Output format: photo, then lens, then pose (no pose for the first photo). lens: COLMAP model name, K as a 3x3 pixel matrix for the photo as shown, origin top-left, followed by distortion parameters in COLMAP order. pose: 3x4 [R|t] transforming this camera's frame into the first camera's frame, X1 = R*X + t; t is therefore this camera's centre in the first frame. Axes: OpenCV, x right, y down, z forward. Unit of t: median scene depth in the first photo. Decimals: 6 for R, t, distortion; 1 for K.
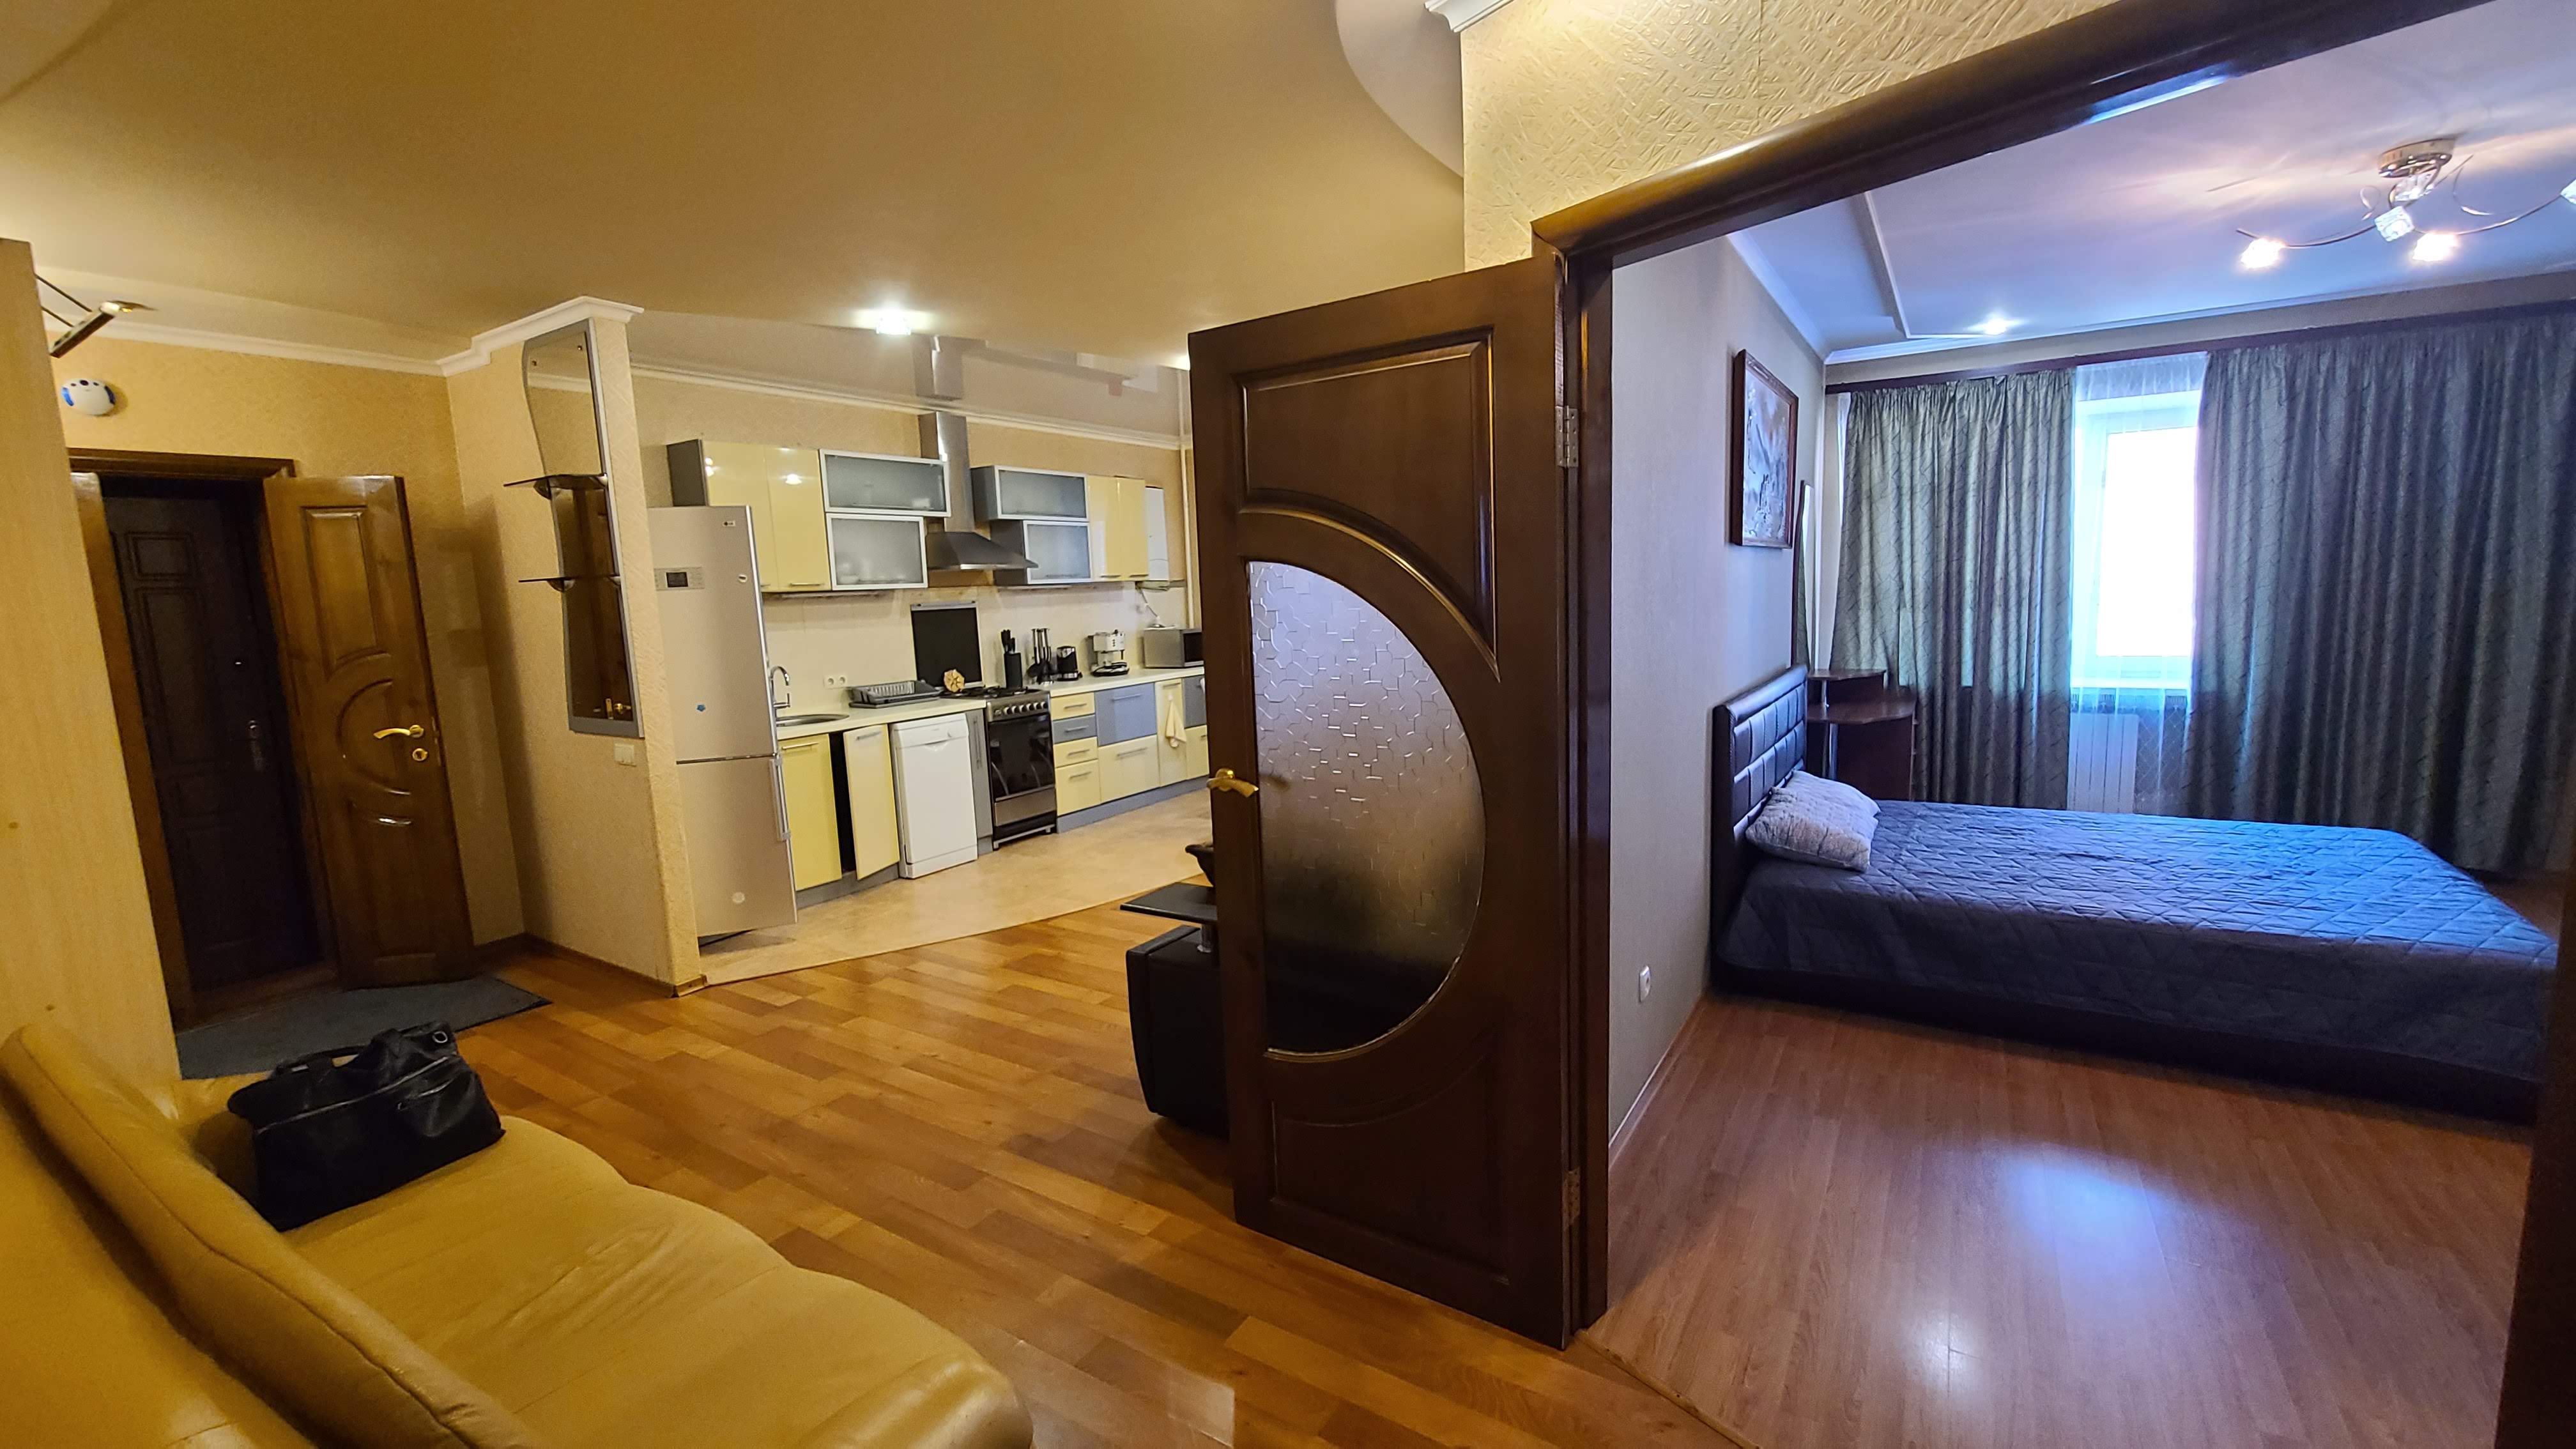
lens RADIAL K [[1045.4, 0, 1279.9], [0, 1045.4, 729.4], [0, 0, 1]] dist [0.004285, -0.004708]
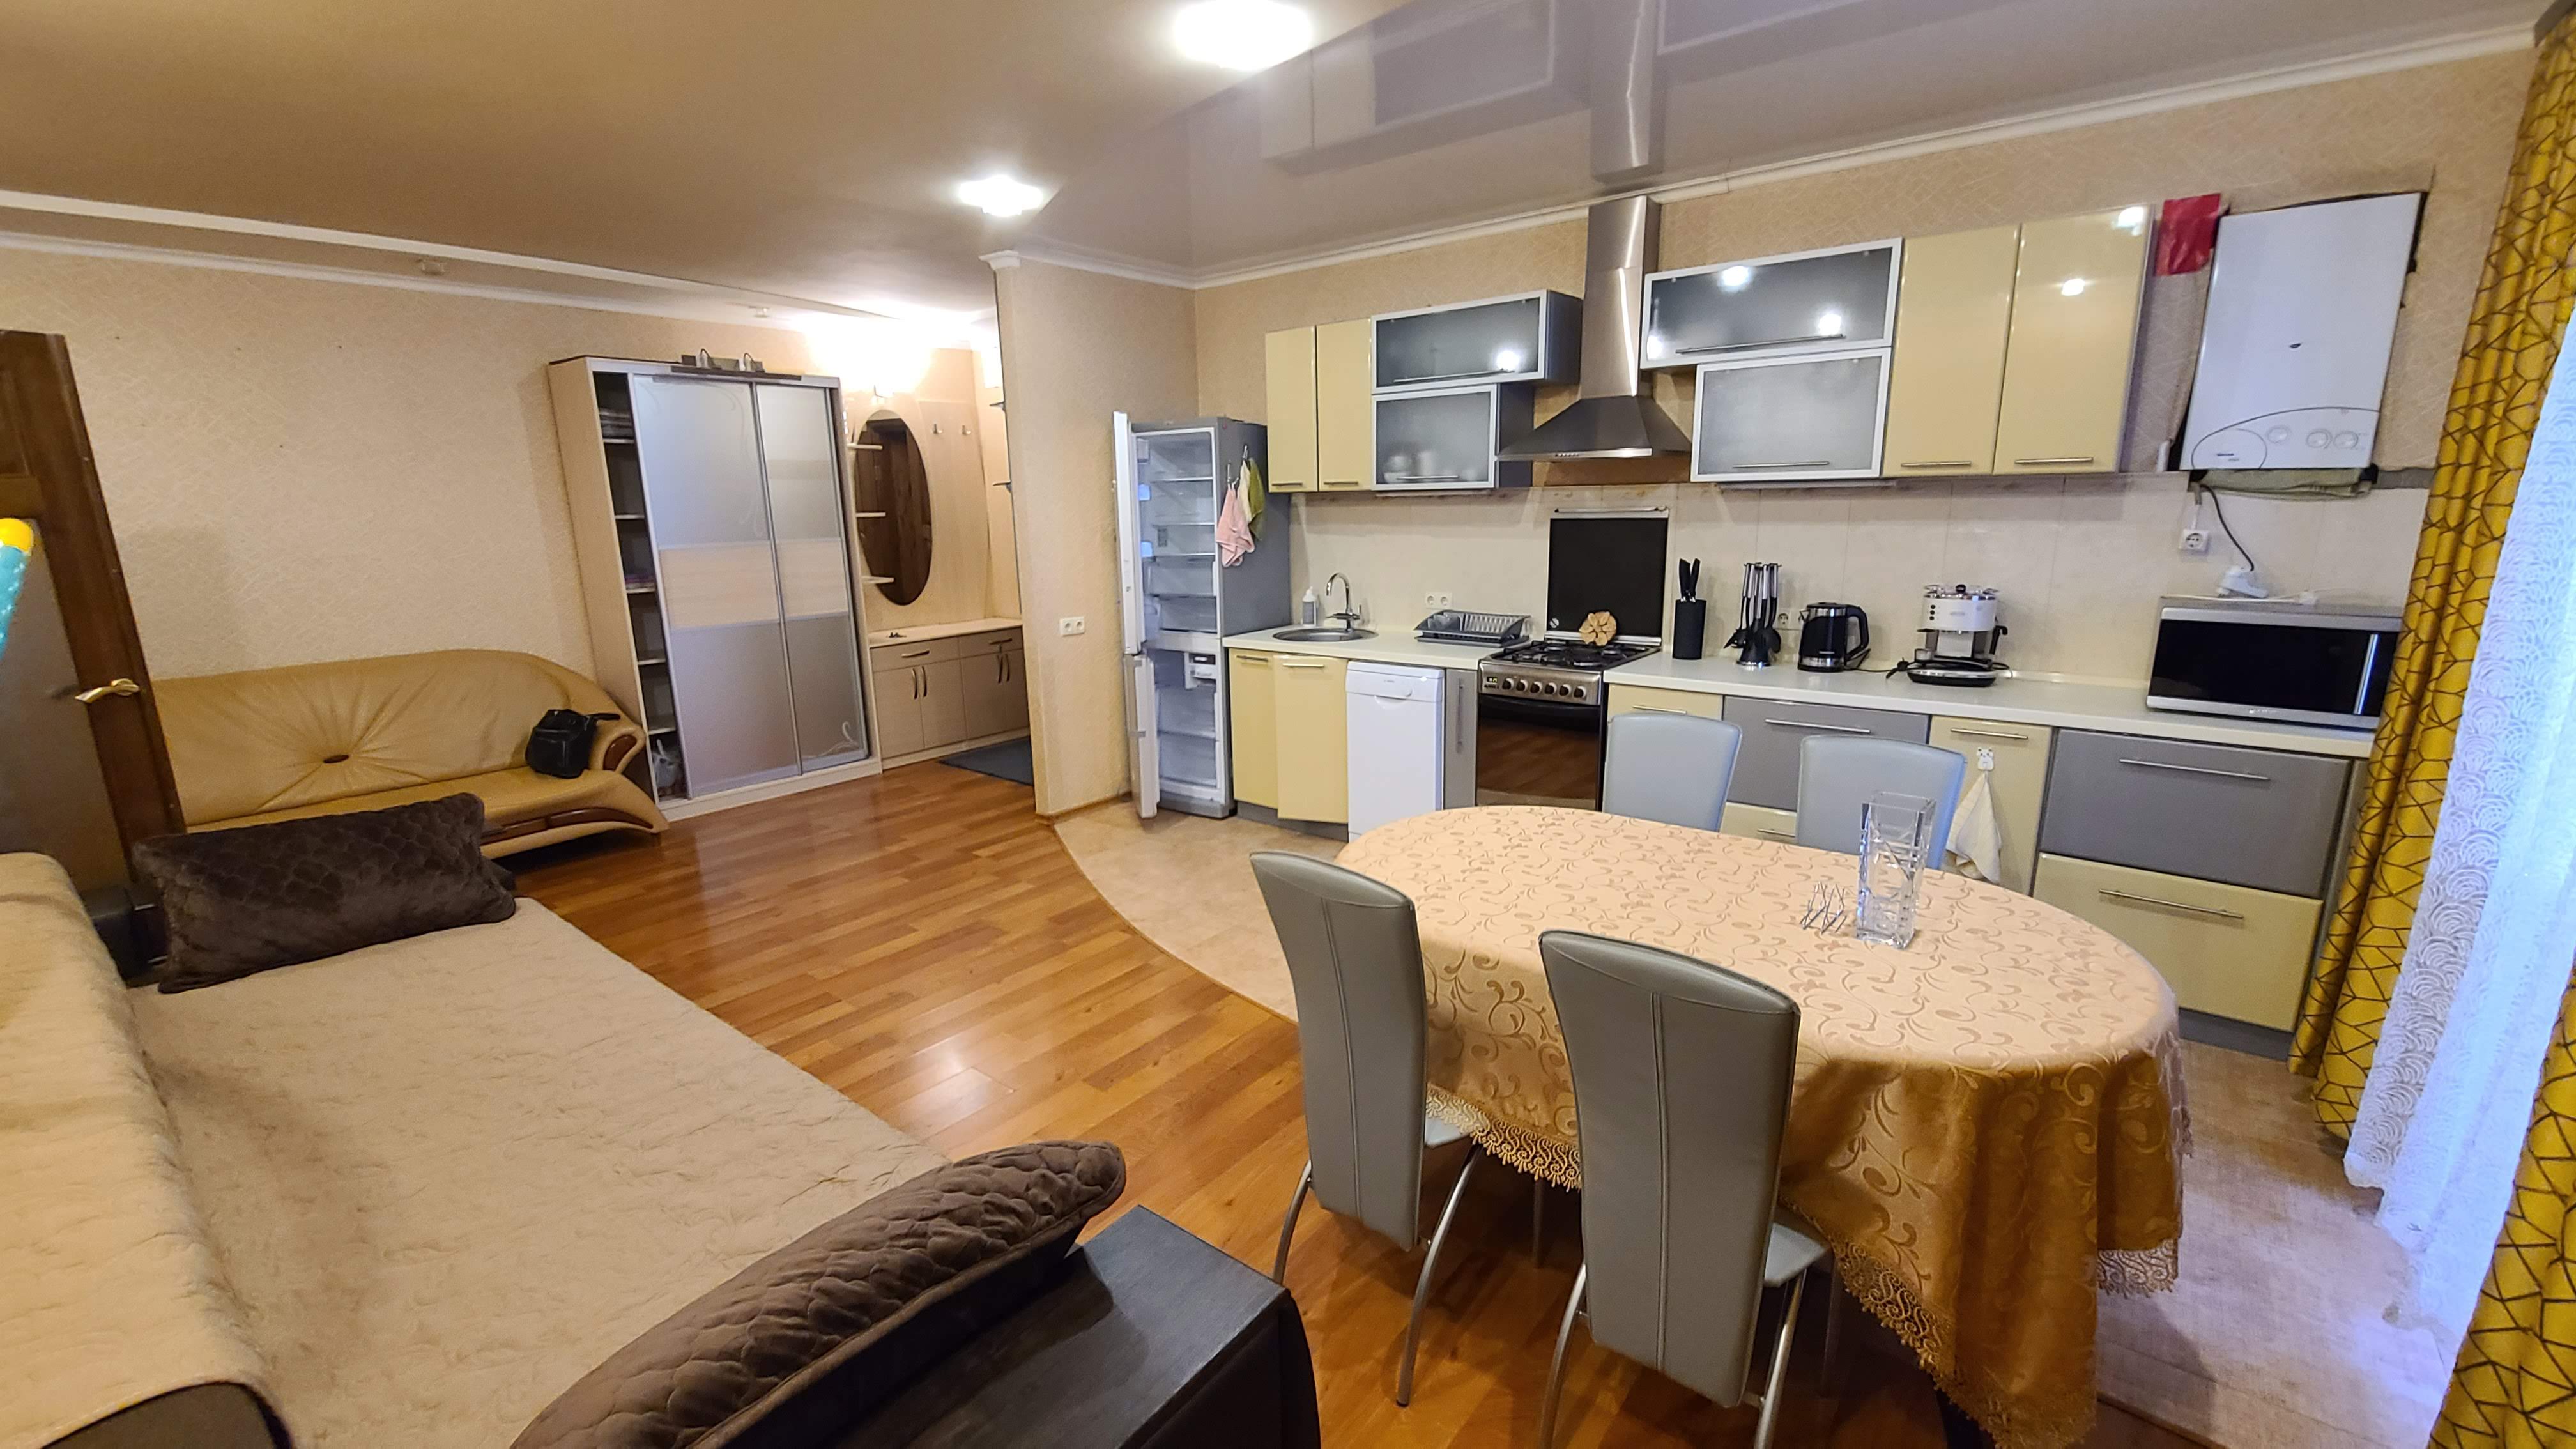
lens RADIAL K [[1045.4, 0, 1287.0], [0, 1045.4, 721.4], [0, 0, 1]] dist [0.004285, -0.004708]
pose [[-0.095044, 0.253765, -0.962585, 0.523135], [-0.112845, 0.957983, 0.263694, -0.205213], [0.989057, 0.133685, -0.062414, 1.227074]]
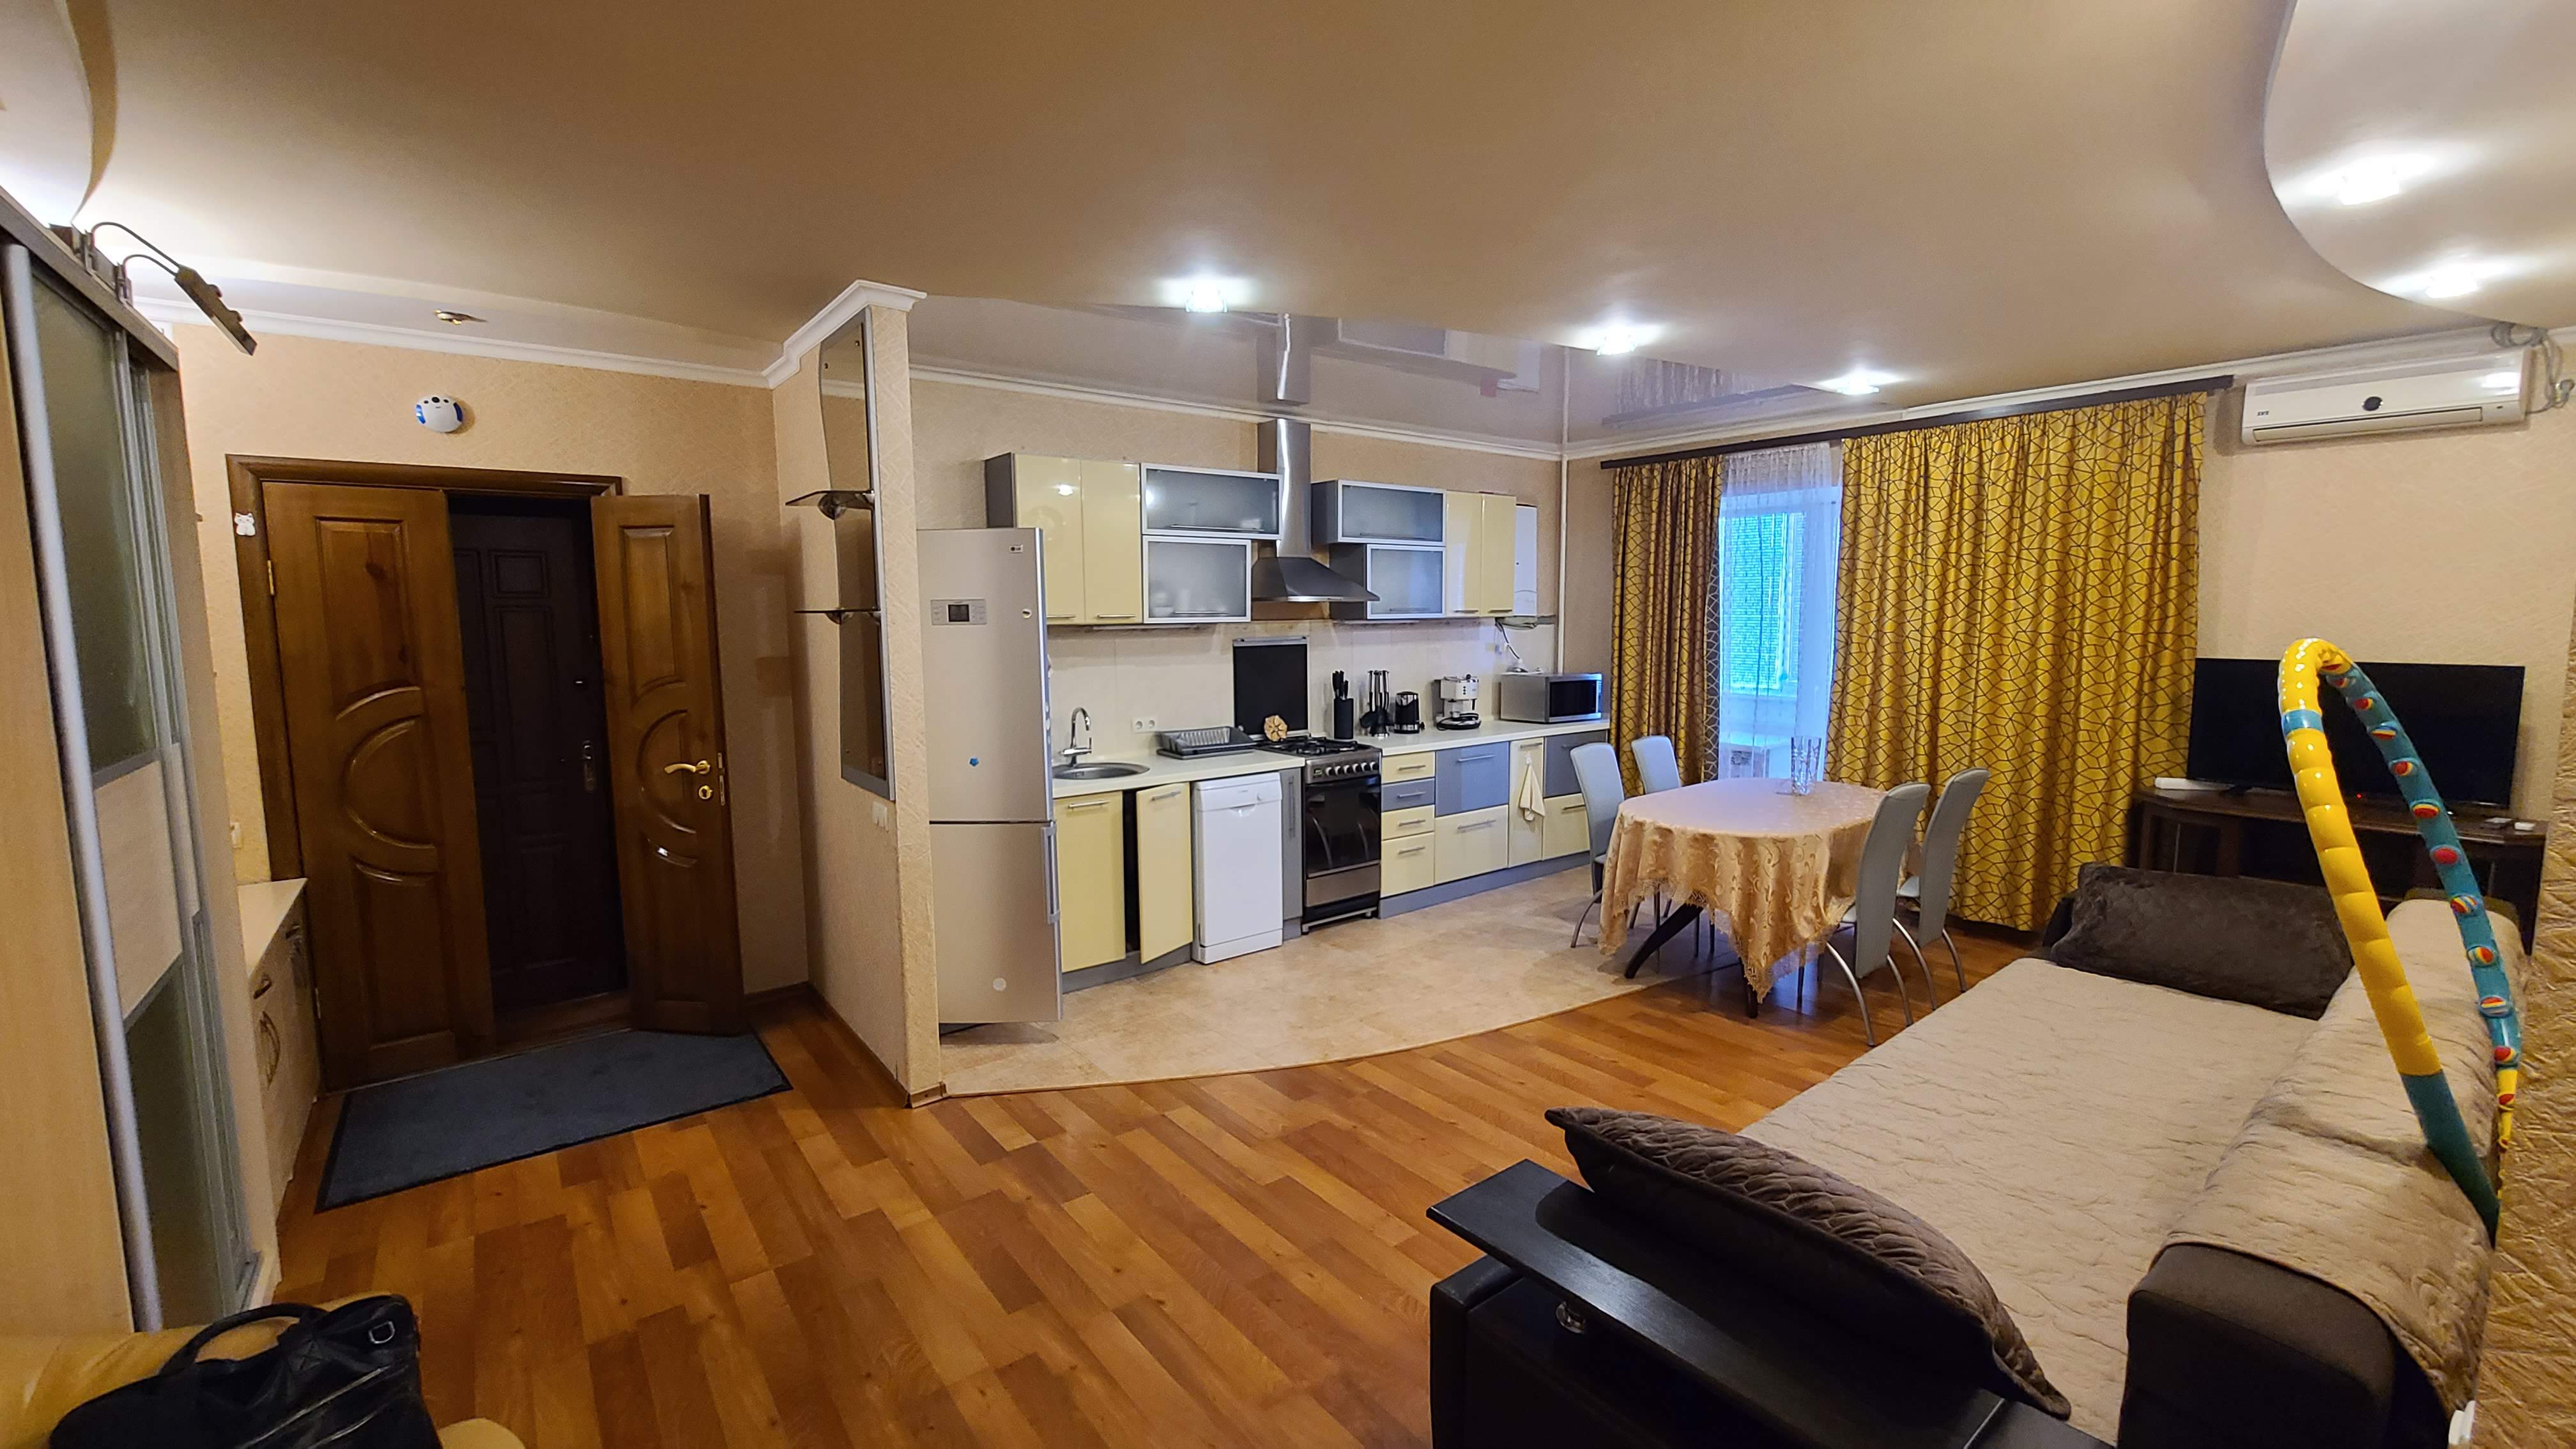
lens RADIAL K [[1045.4, 0, 1281.5], [0, 1045.4, 730.2], [0, 0, 1]] dist [0.004285, -0.004708]
pose [[0.943151, 0.069089, -0.325104, -0.036375], [-0.074211, 0.997237, -0.003367, -0.060629], [0.323974, 0.027302, 0.945672, 0.261634]]
